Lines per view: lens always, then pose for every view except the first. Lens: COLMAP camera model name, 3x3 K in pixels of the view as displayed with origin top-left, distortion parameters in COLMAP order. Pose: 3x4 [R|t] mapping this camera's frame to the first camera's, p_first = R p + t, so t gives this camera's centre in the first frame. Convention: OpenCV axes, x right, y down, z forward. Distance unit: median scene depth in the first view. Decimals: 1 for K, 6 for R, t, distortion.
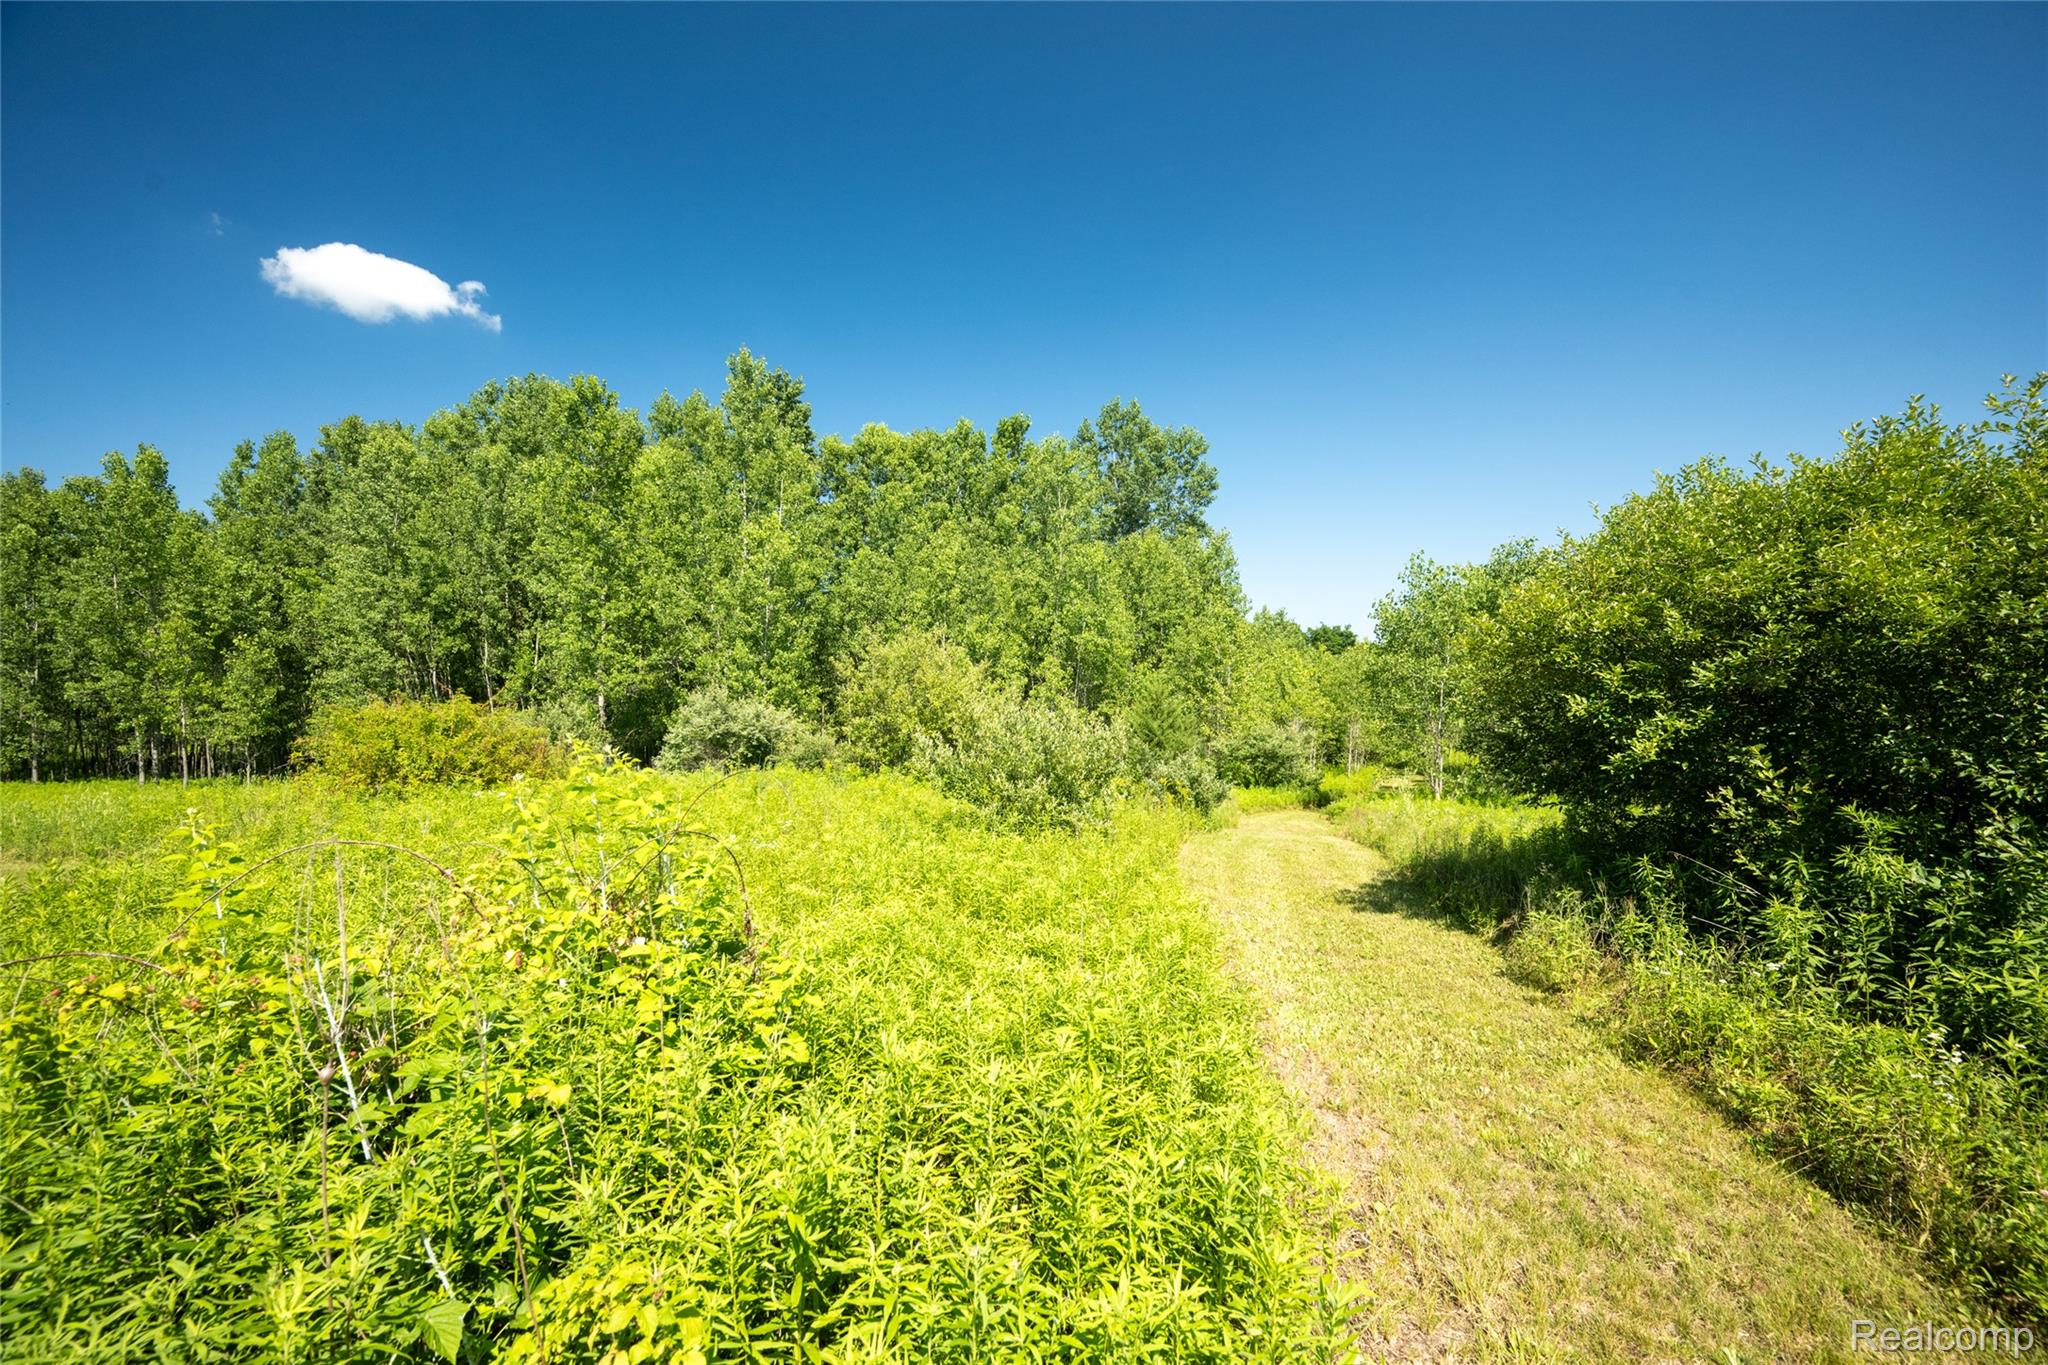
lens RADIAL K [[801.7, 0, 1027.5], [0, 801.7, 688.7], [0, 0, 1]] dist [-0.001044, -0.000177]
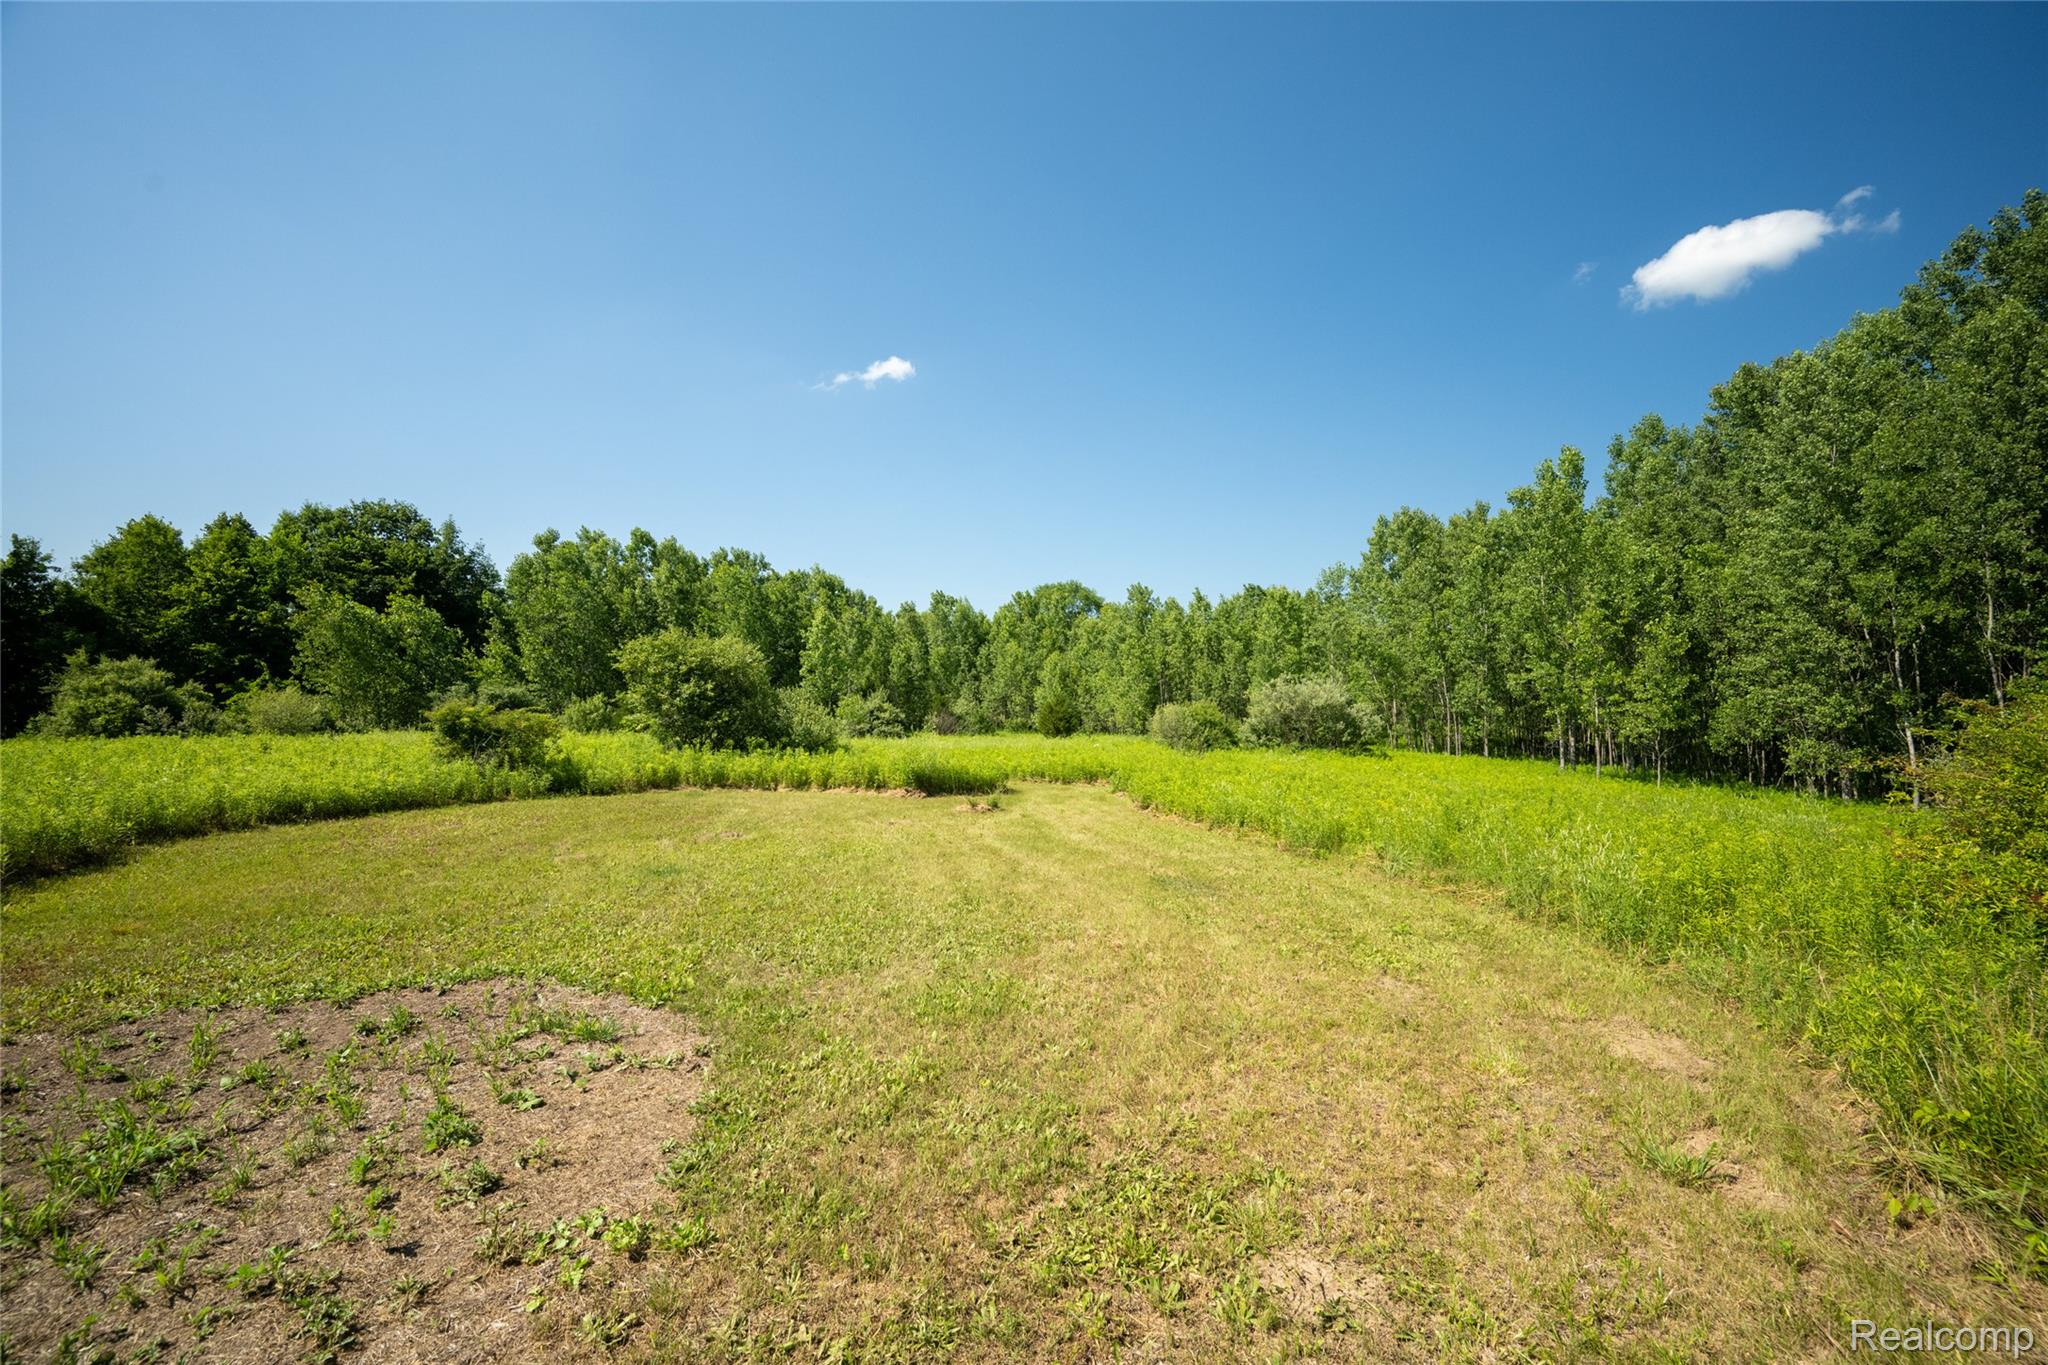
lens RADIAL K [[801.7, 0, 1026.8], [0, 801.7, 684.2], [0, 0, 1]] dist [-0.001044, -0.000177]
pose [[0.167242, -0.000132, -0.985916, -0.173358], [0.004141, 0.999991, 0.000569, 0.003634], [0.985907, -0.004178, 0.167241, 0.120357]]
